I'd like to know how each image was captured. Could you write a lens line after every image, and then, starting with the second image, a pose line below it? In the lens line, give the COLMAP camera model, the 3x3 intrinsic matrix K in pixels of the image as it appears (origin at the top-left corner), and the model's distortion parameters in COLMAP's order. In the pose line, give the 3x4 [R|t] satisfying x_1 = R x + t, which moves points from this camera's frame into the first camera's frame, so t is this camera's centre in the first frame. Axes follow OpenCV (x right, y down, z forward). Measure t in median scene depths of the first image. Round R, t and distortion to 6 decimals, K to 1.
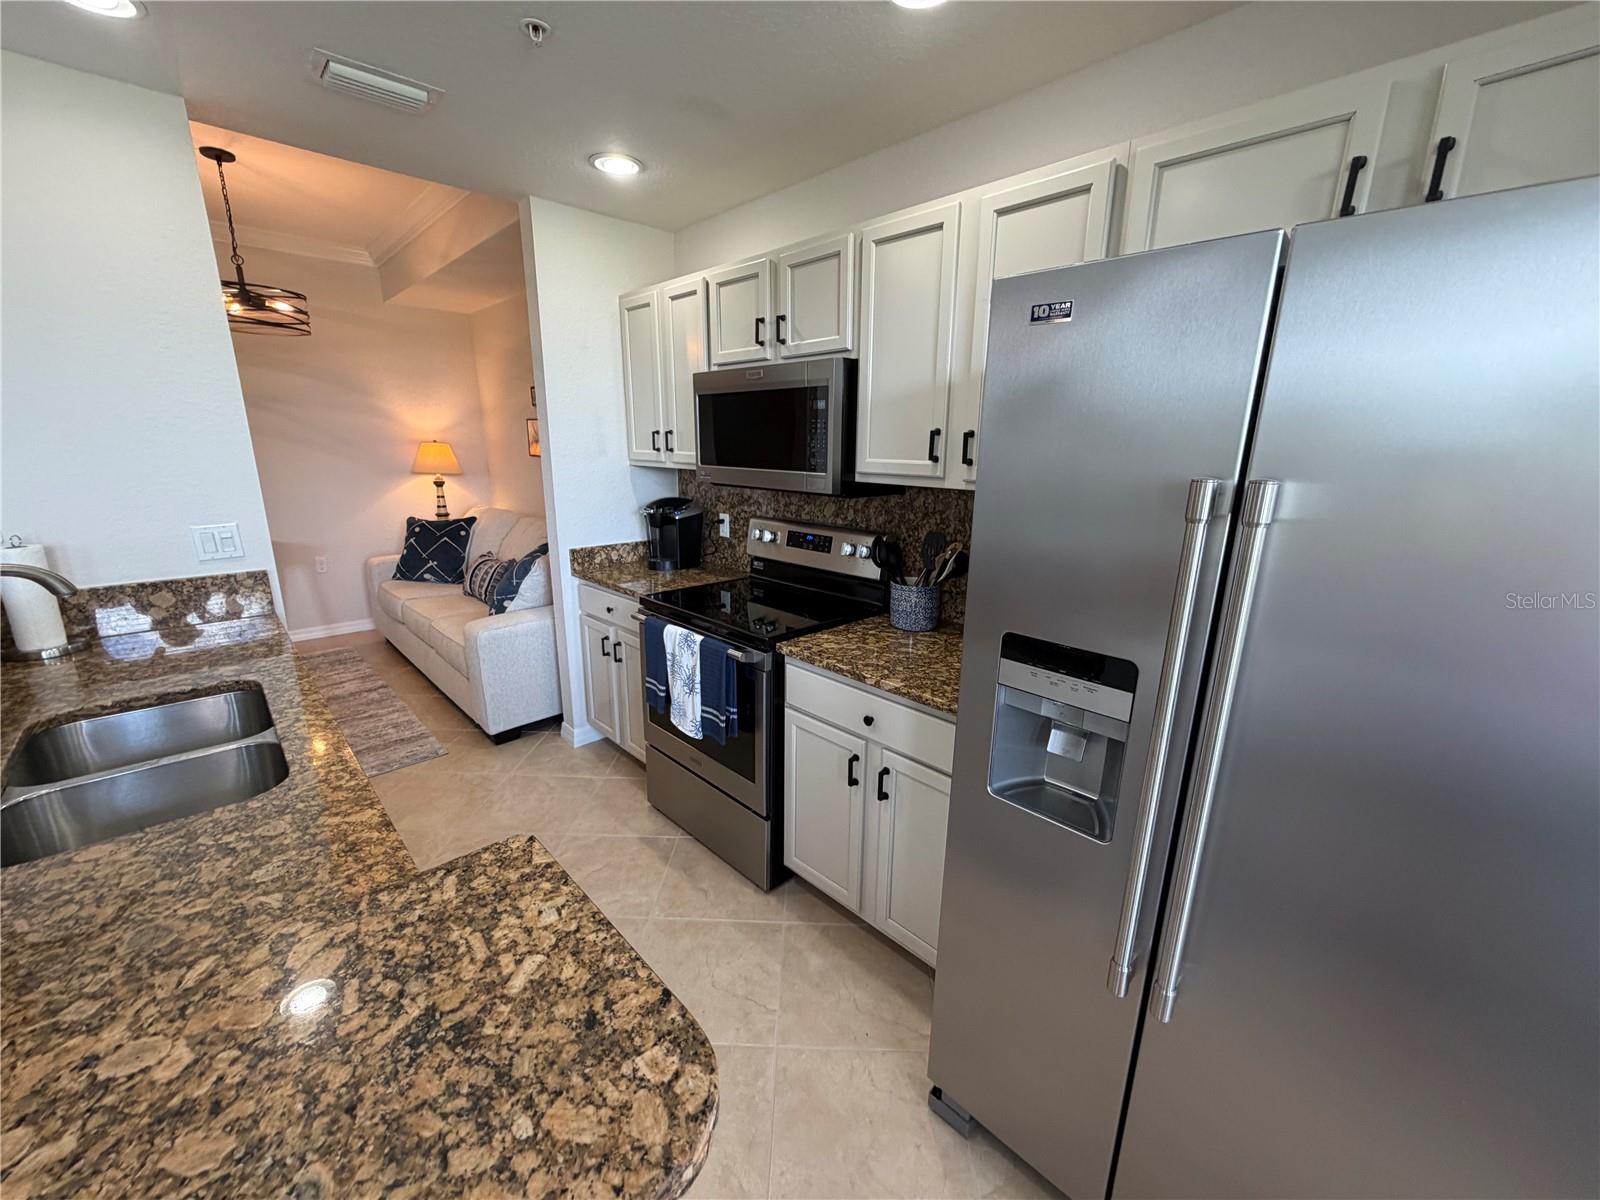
lens RADIAL K [[635.6, 0, 799.0], [0, 635.6, 600.7], [0, 0, 1]] dist [0.000346, -0.000288]
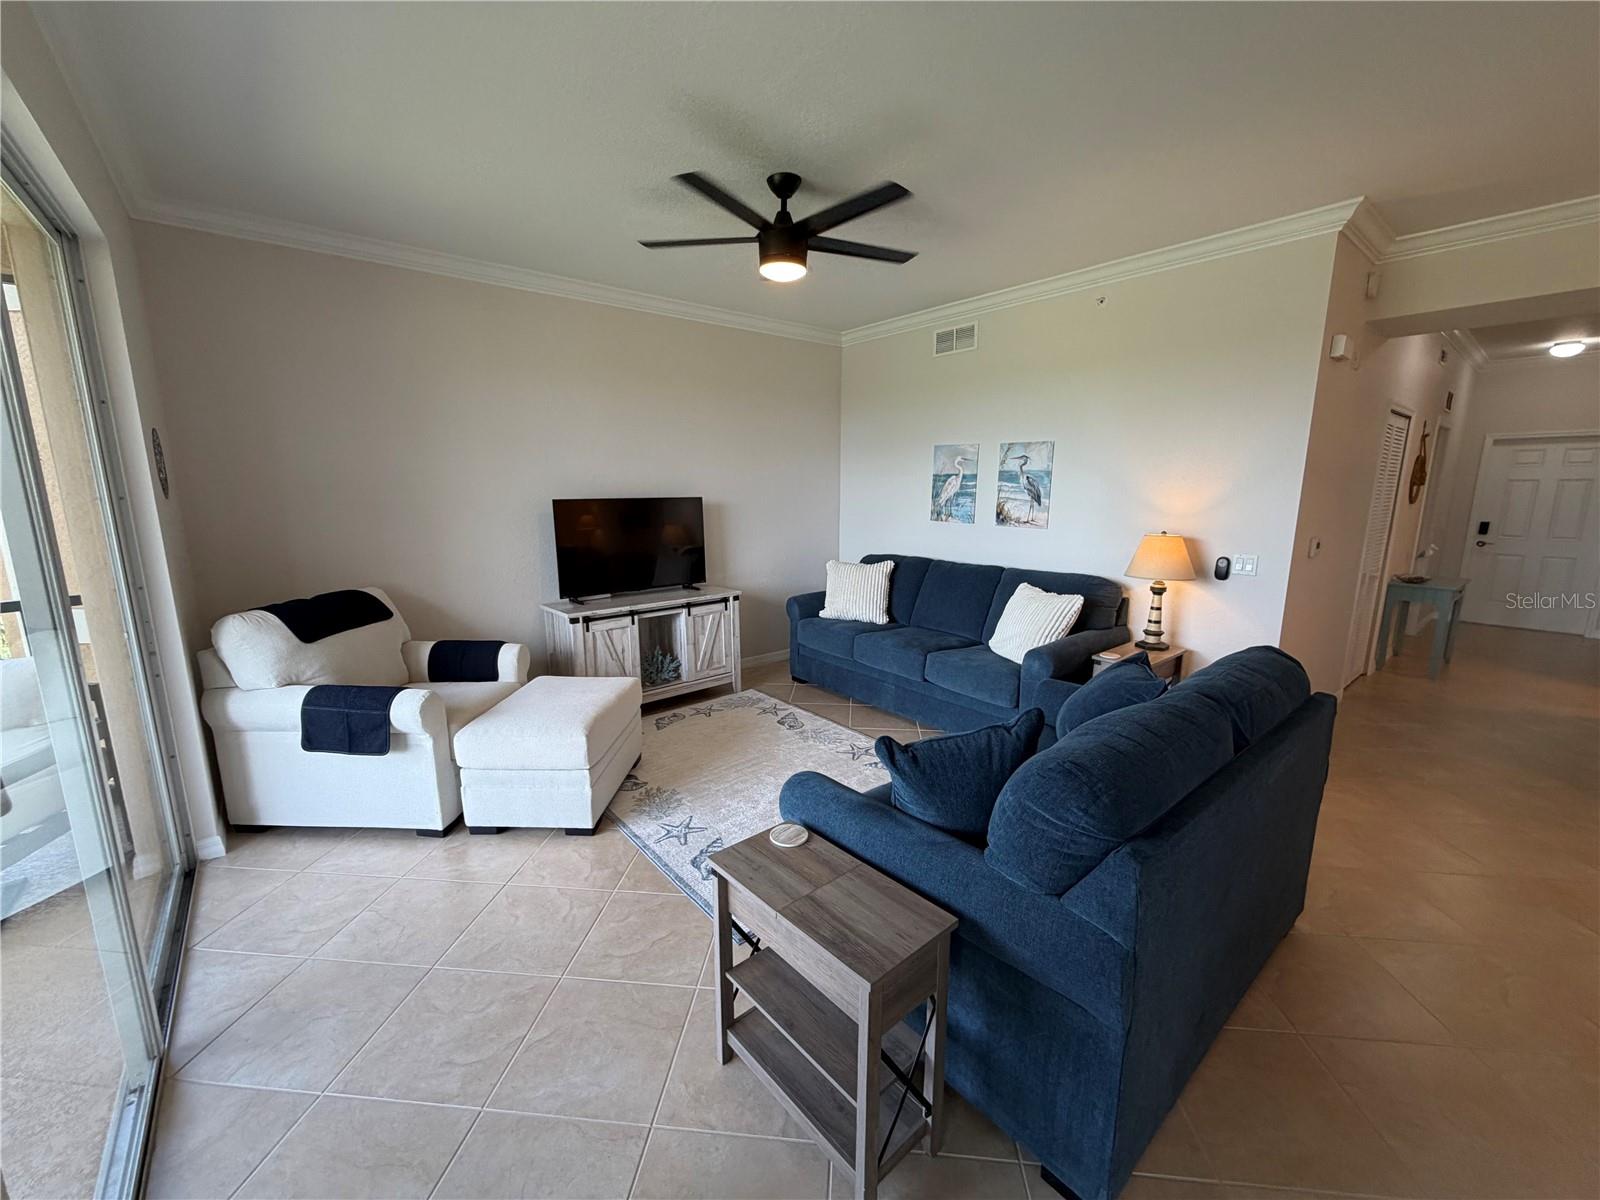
lens RADIAL K [[635.6, 0, 795.7], [0, 635.6, 602.0], [0, 0, 1]] dist [0.000346, -0.000288]
pose [[-0.062332, 0.170307, -0.983418, 0.150436], [-0.242567, 0.953205, 0.180450, -0.200034], [0.968130, 0.249793, -0.018104, 0.624398]]
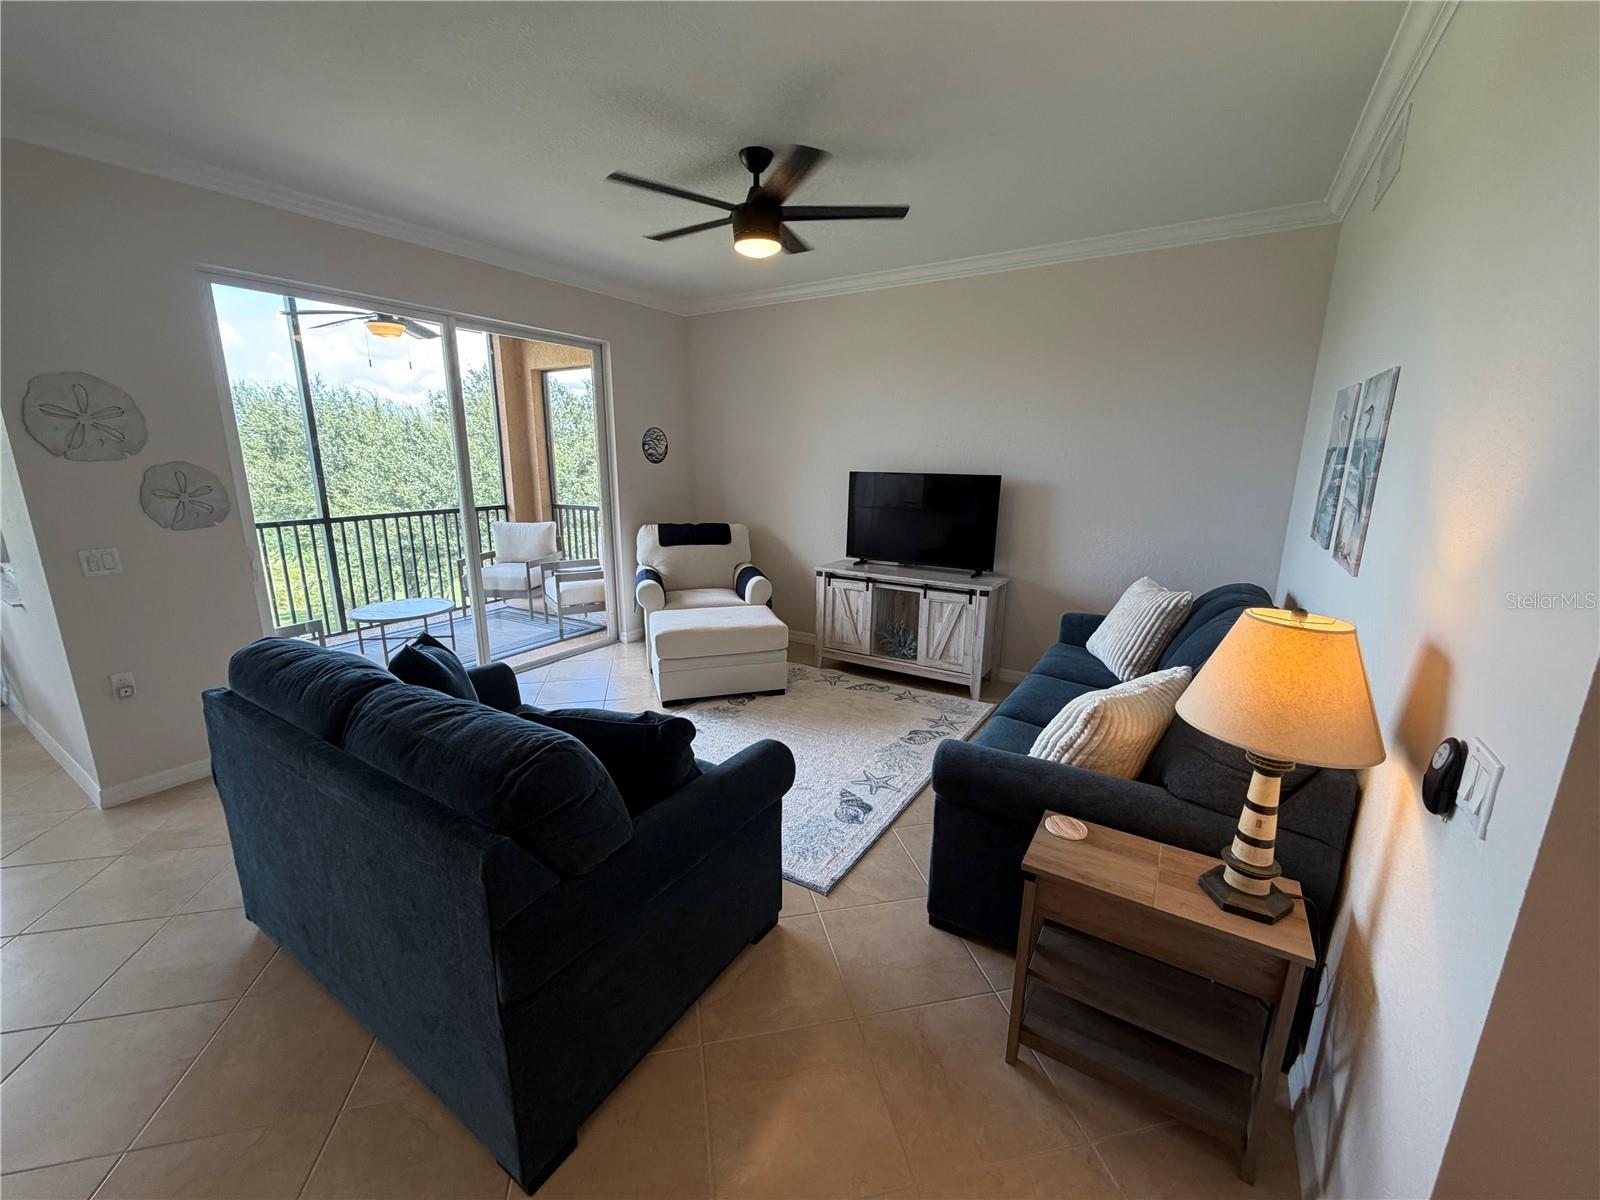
lens RADIAL K [[635.6, 0, 801.2], [0, 635.6, 605.9], [0, 0, 1]] dist [0.000346, -0.000288]
pose [[-0.969811, 0.034596, -0.241393, -0.320469], [-0.080102, 0.889766, 0.449332, -0.339515], [0.230328, 0.455103, -0.860134, 1.145795]]
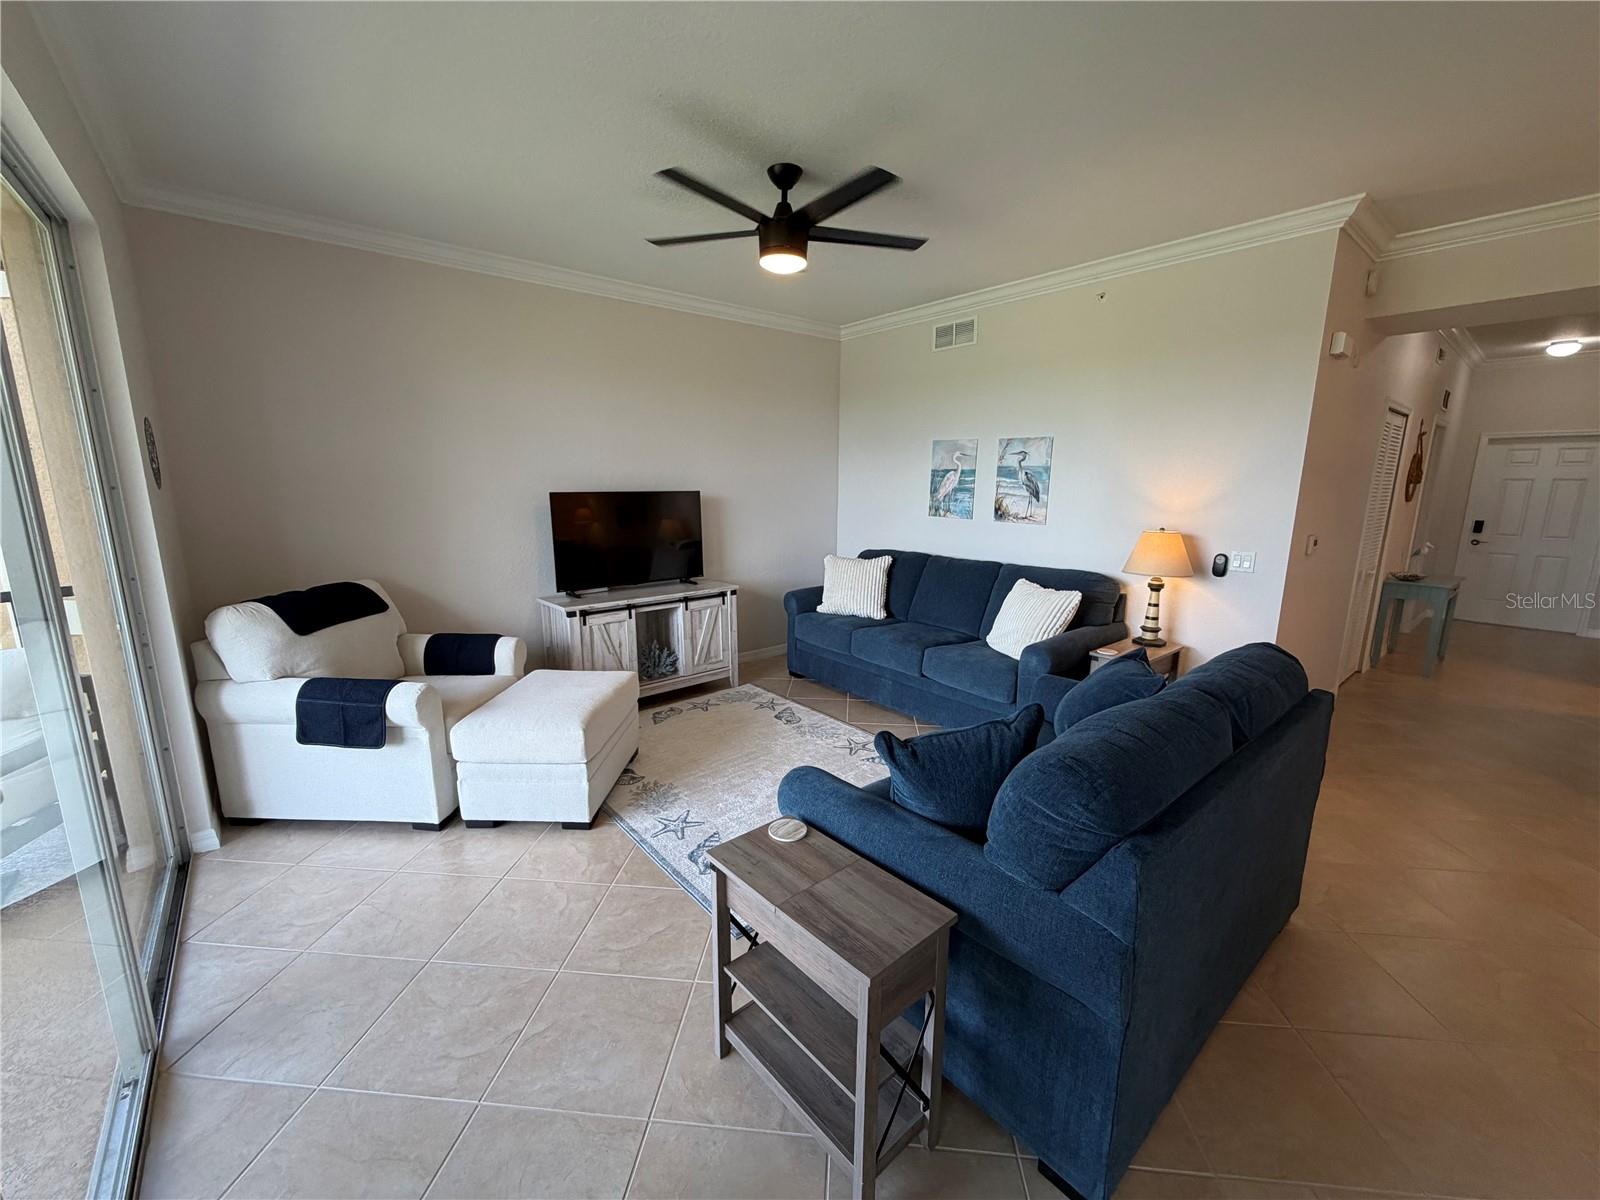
lens RADIAL K [[635.6, 0, 795.8], [0, 635.6, 601.8], [0, 0, 1]] dist [0.000346, -0.000288]
pose [[-0.057423, 0.177444, -0.982454, 0.149058], [-0.248355, 0.950603, 0.186207, -0.198965], [0.966965, 0.254690, -0.010517, 0.622752]]
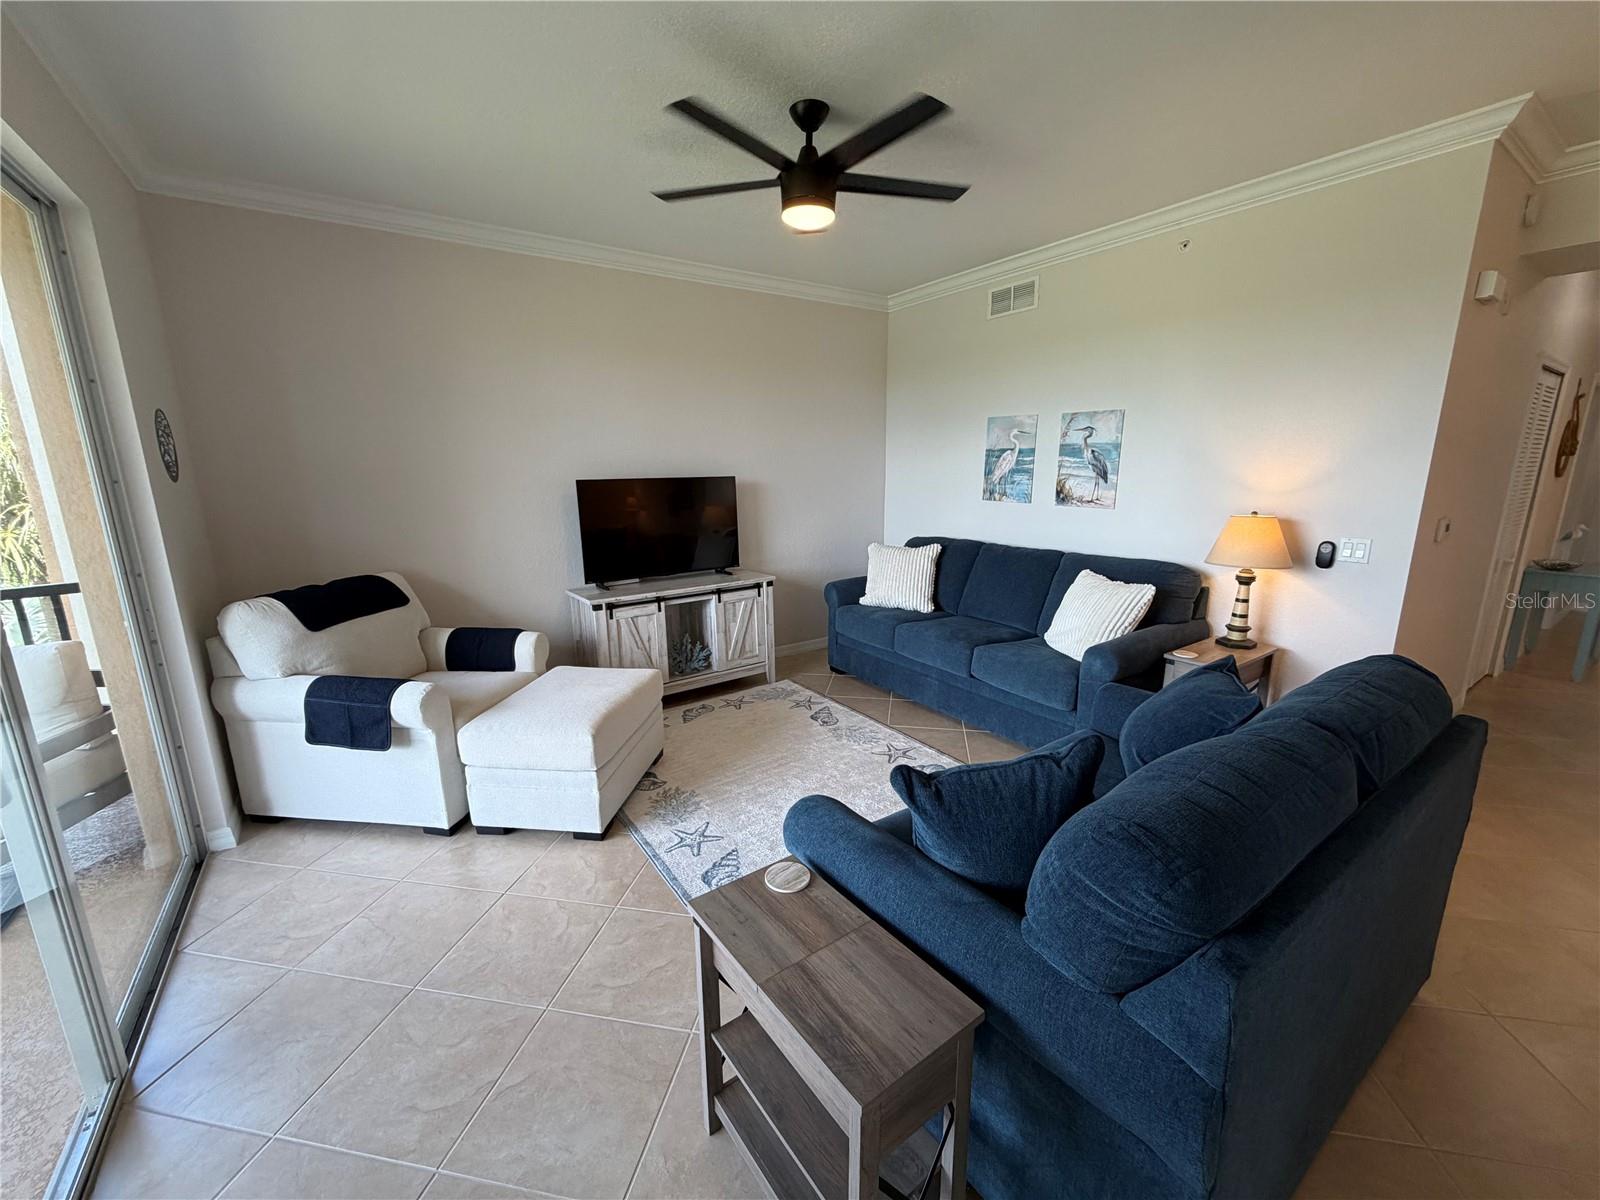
lens RADIAL K [[635.6, 0, 795.4], [0, 635.6, 601.2], [0, 0, 1]] dist [0.000346, -0.000288]
pose [[-0.148488, 0.199006, -0.968684, 0.092221], [-0.231691, 0.945278, 0.229713, -0.203166], [0.961390, 0.258545, -0.094255, 0.643588]]
